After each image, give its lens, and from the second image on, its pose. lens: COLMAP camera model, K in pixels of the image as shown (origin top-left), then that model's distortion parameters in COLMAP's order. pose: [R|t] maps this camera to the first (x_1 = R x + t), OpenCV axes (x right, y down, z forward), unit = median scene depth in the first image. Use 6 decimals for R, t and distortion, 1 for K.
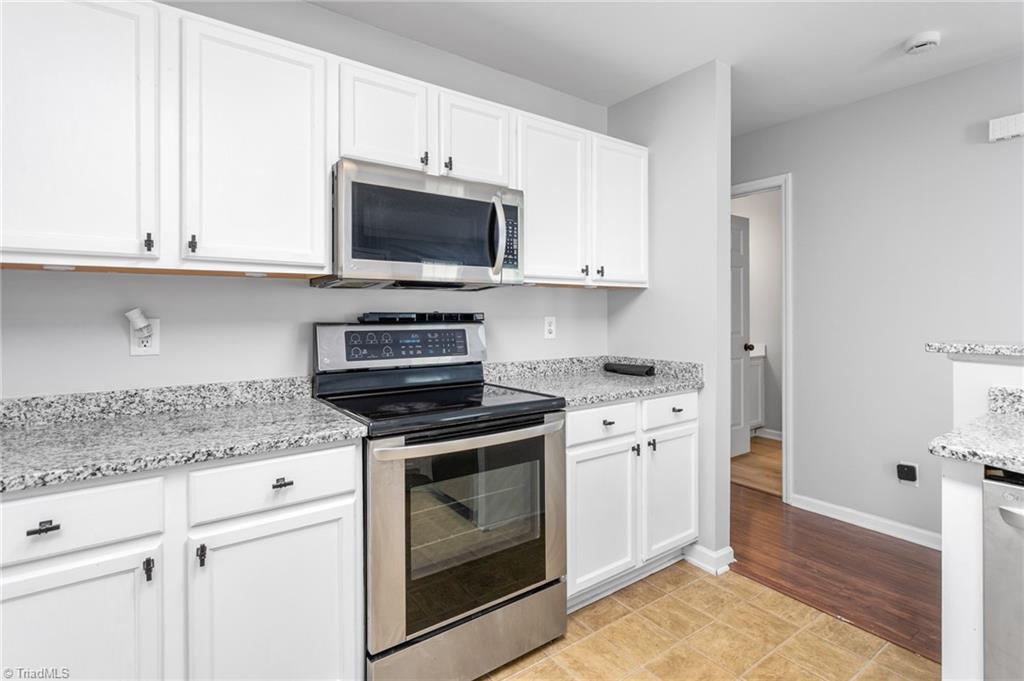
lens RADIAL K [[495.3, 0, 516.2], [0, 495.3, 319.7], [0, 0, 1]] dist [0.000400, 0.001404]
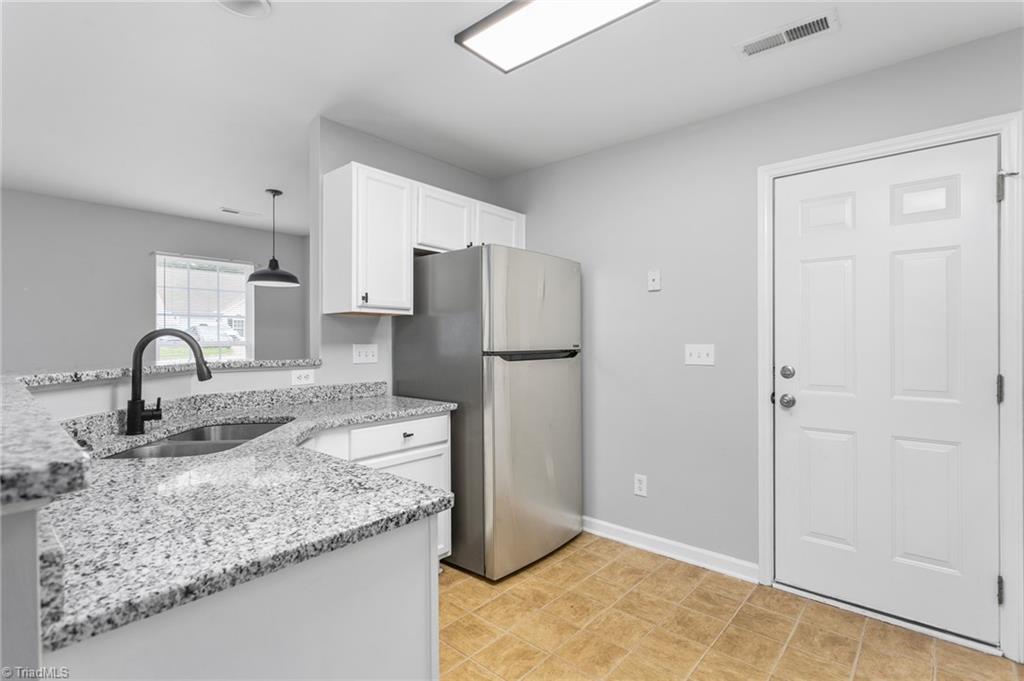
lens RADIAL K [[495.3, 0, 507.9], [0, 495.3, 341.8], [0, 0, 1]] dist [0.000400, 0.001404]
pose [[-0.976516, 0.002388, -0.215431, 0.718691], [-0.001542, 0.999835, 0.018075, -0.023356], [0.215439, 0.017983, -0.976352, 1.405183]]
